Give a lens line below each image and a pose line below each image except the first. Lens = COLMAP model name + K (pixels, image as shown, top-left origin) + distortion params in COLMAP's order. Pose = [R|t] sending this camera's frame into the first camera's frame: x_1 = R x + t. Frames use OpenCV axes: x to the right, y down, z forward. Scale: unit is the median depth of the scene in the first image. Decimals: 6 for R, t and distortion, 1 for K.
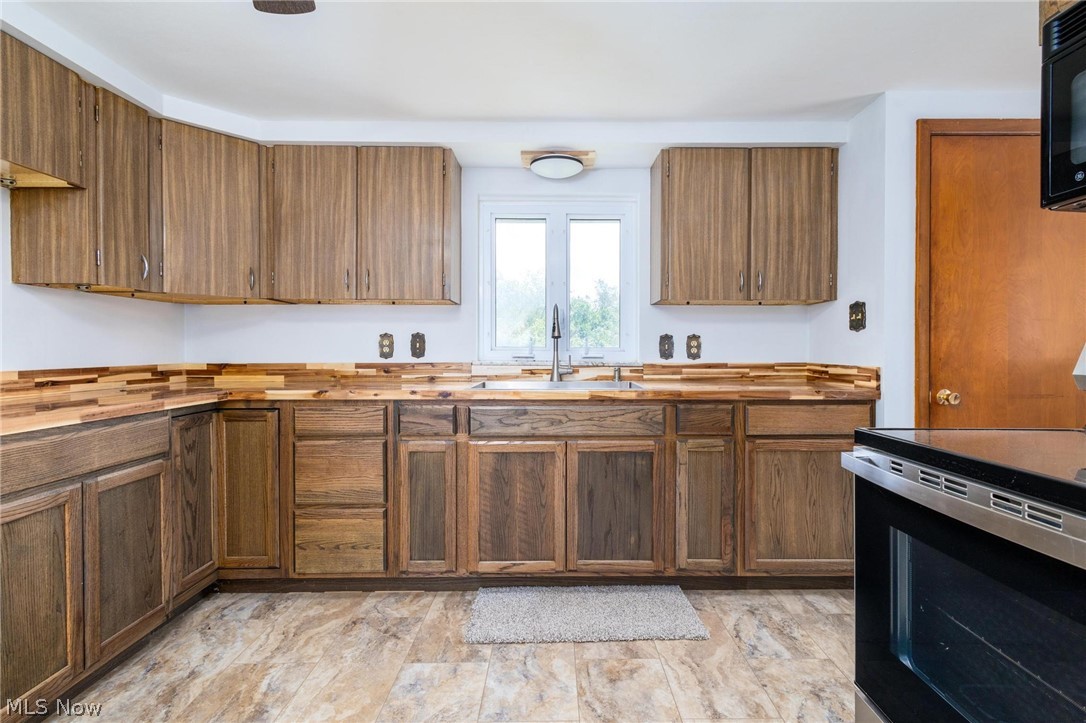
lens RADIAL K [[511.3, 0, 545.9], [0, 511.3, 355.5], [0, 0, 1]] dist [0.007717, -0.000880]
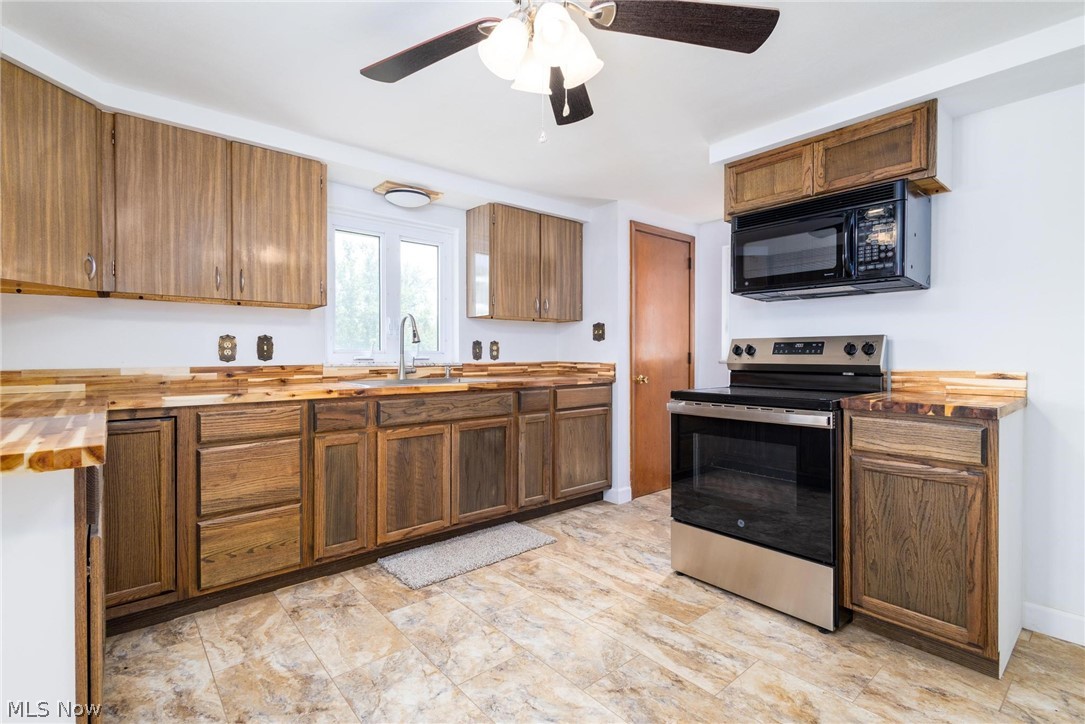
lens RADIAL K [[510.8, 0, 540.6], [0, 510.8, 358.8], [0, 0, 1]] dist [0.007717, -0.000880]
pose [[0.765959, -0.007405, 0.642847, -0.591217], [0.007444, 0.999969, 0.002649, 0.002888], [-0.642846, 0.002756, 0.765990, -0.118825]]
